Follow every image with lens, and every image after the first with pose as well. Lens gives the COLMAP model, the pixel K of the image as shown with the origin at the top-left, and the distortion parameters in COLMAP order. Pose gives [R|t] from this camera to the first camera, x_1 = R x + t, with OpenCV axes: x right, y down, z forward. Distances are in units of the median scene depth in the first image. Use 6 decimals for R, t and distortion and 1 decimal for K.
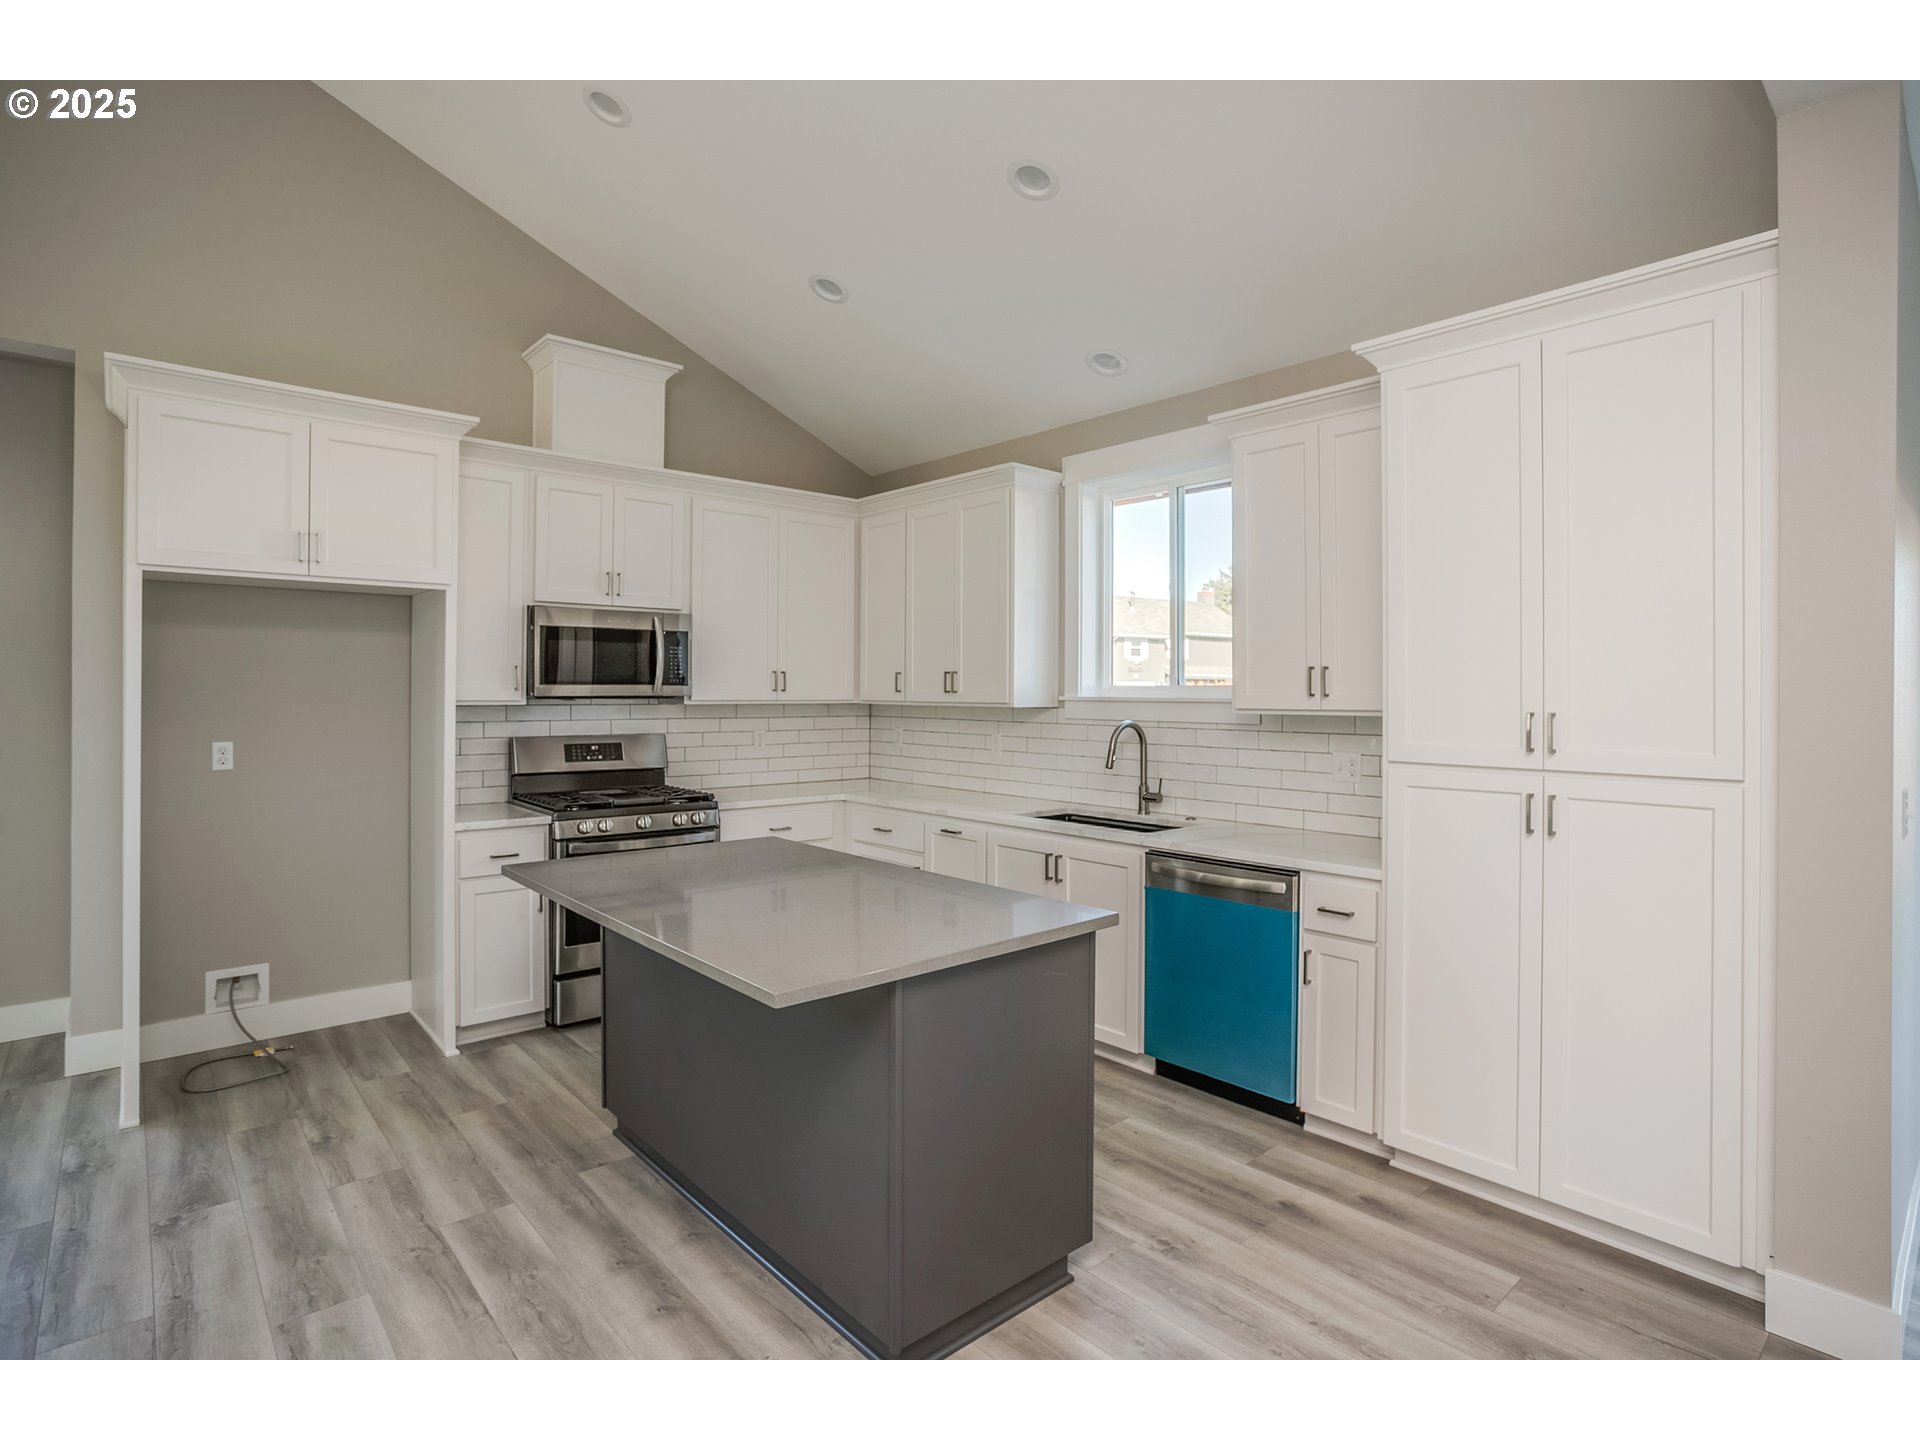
lens RADIAL K [[962.7, 0, 954.3], [0, 962.7, 688.4], [0, 0, 1]] dist [-0.057231, 0.020962]
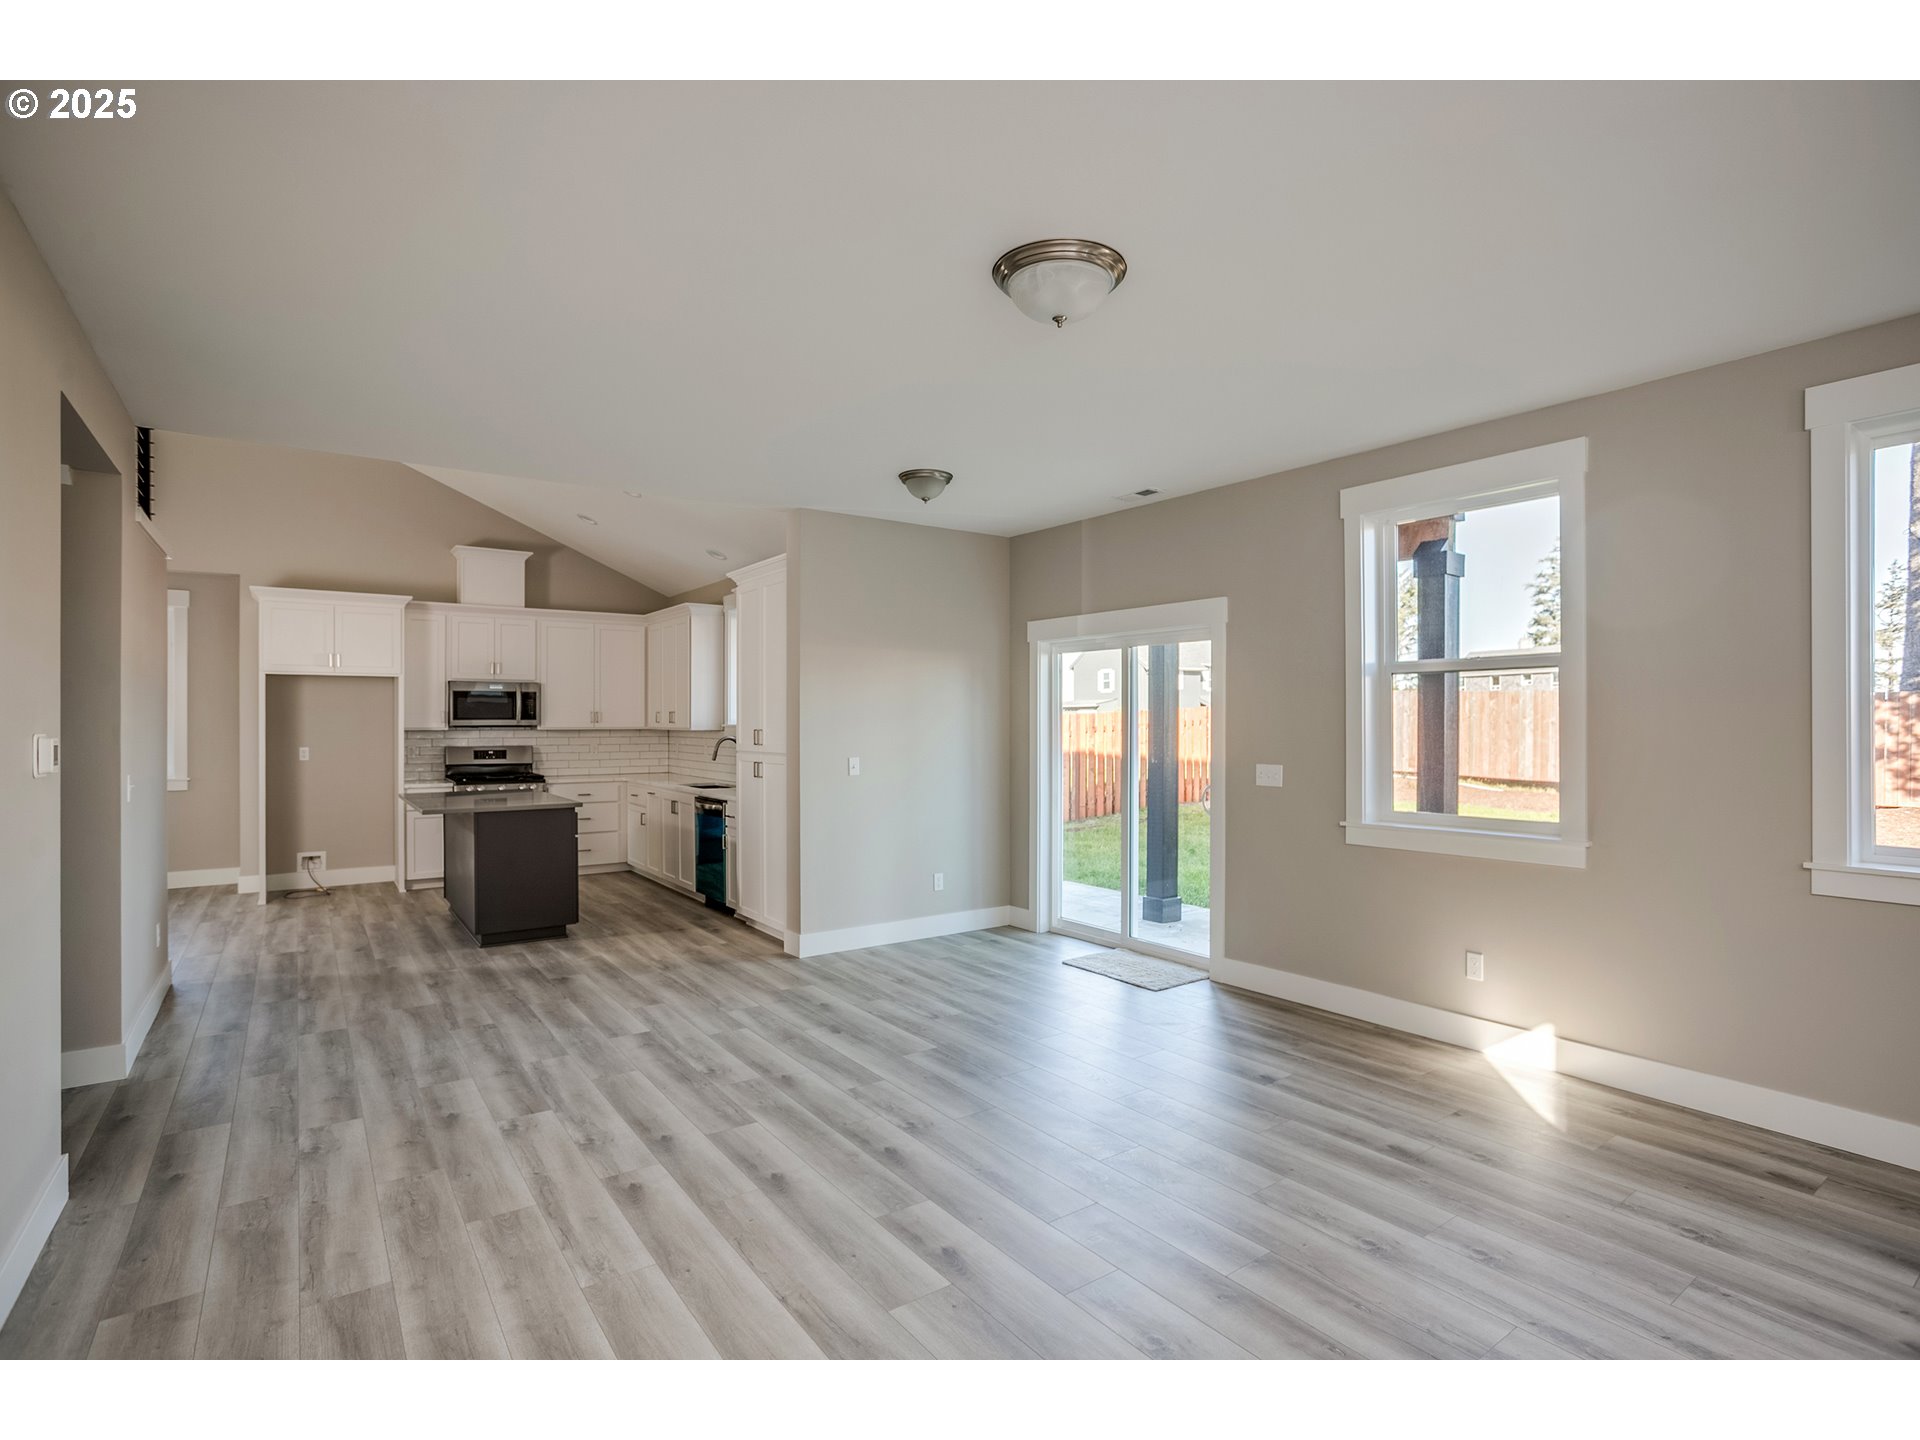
lens RADIAL K [[932.9, 0, 960.0], [0, 932.9, 720.0], [0, 0, 1]] dist [-0.061324, 0.020593]
pose [[0.996203, -0.005830, -0.086862, 0.919654], [0.005893, 0.999983, 0.000467, 0.001570], [0.086857, -0.000977, 0.996220, -0.969529]]
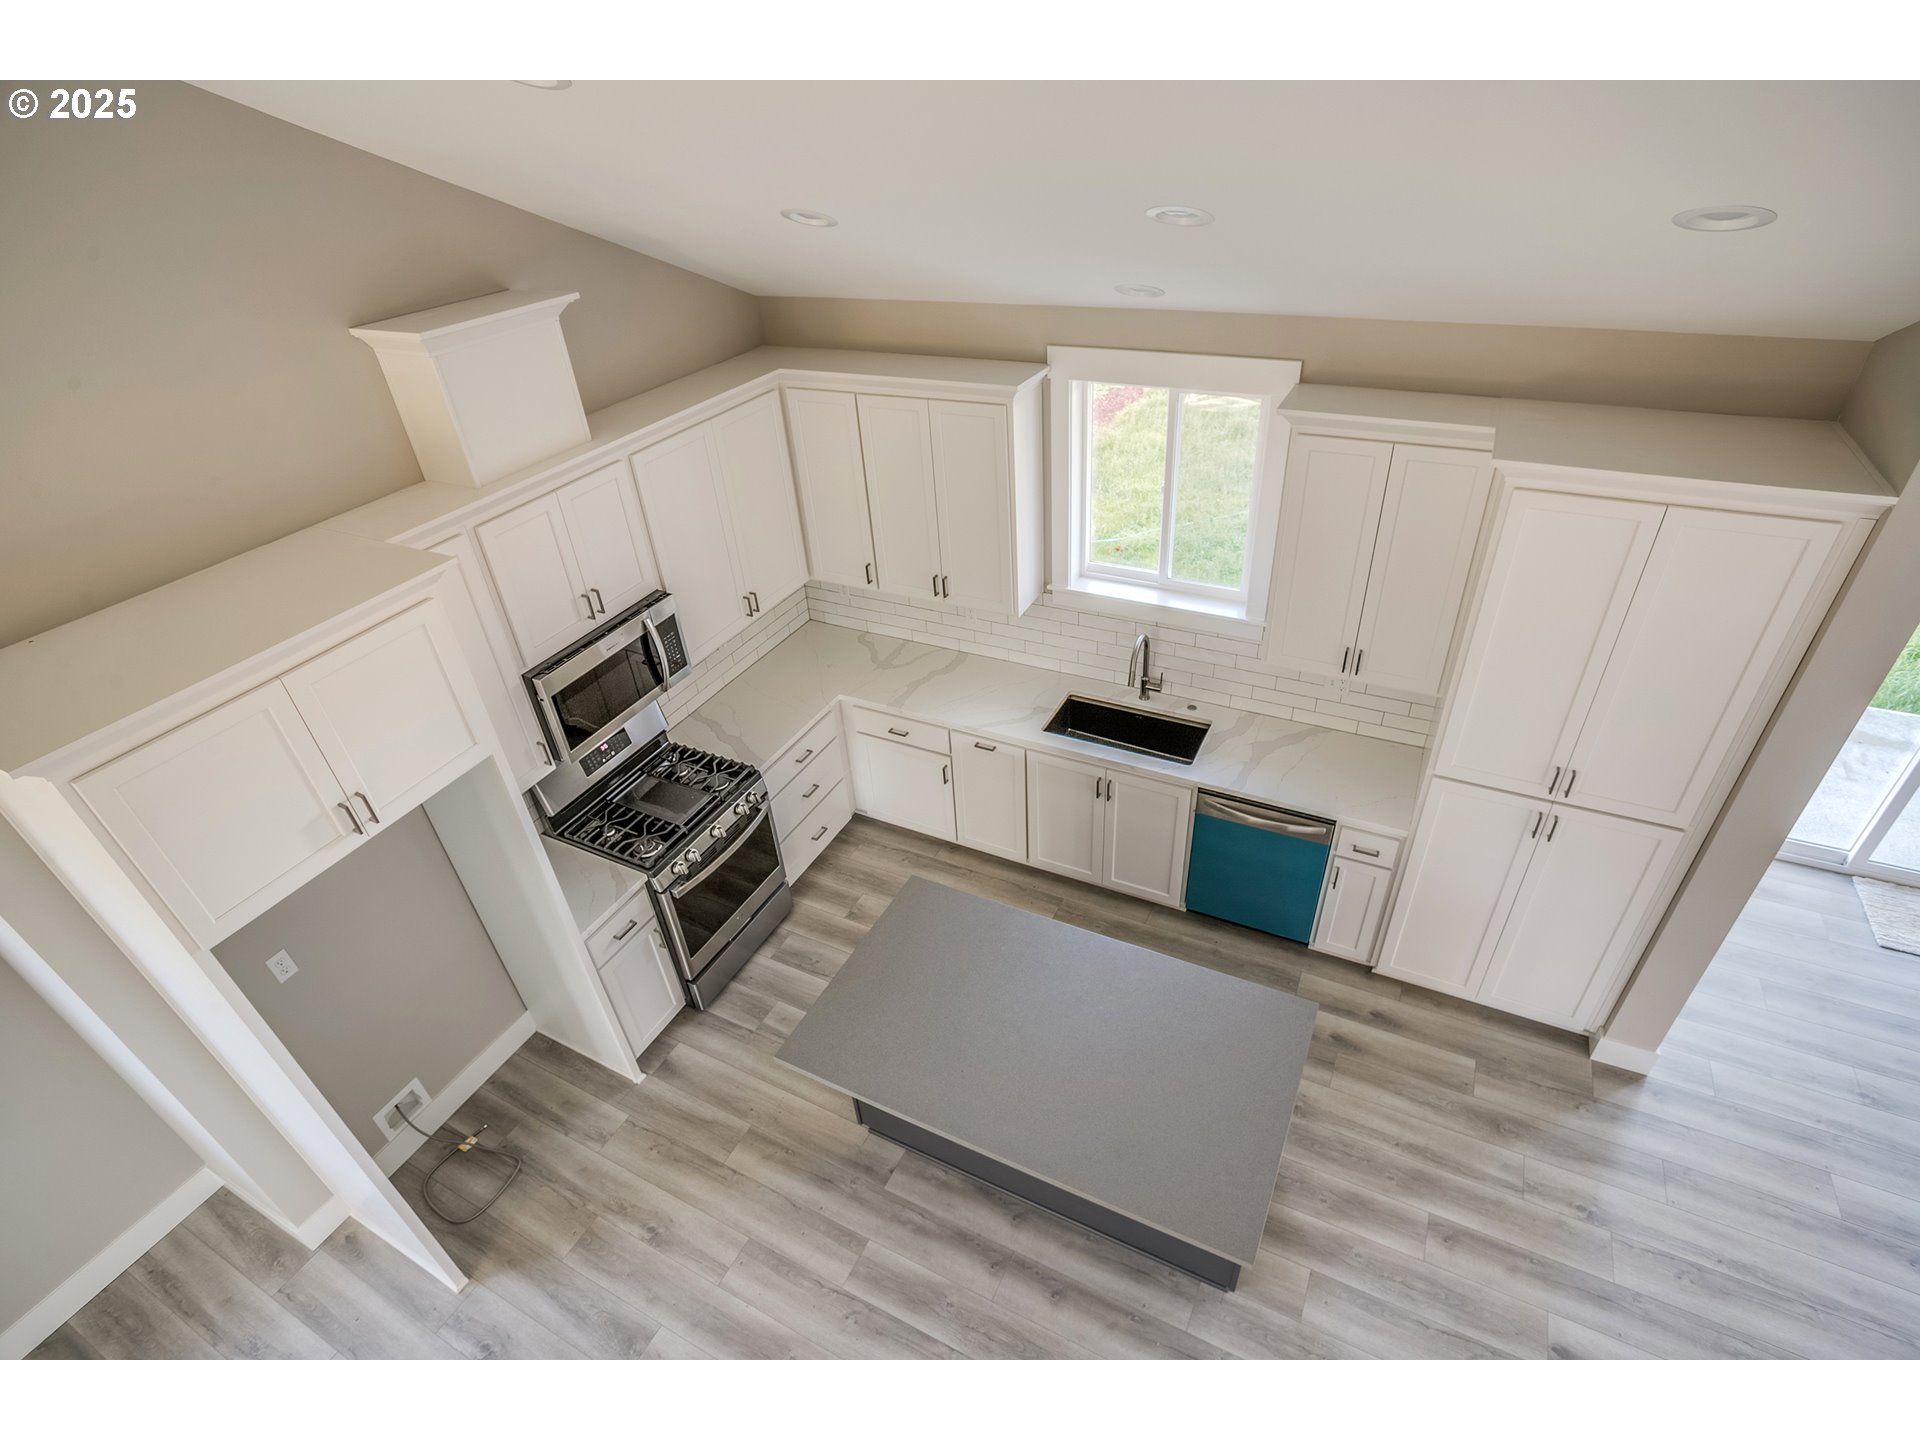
lens RADIAL K [[932.9, 0, 960.0], [0, 932.9, 720.0], [0, 0, 1]] dist [-0.061324, 0.020593]
pose [[0.928268, -0.261311, 0.264641, -0.349881], [0.065436, 0.815223, 0.575439, -0.568440], [-0.366110, -0.516844, 0.773845, 0.221653]]
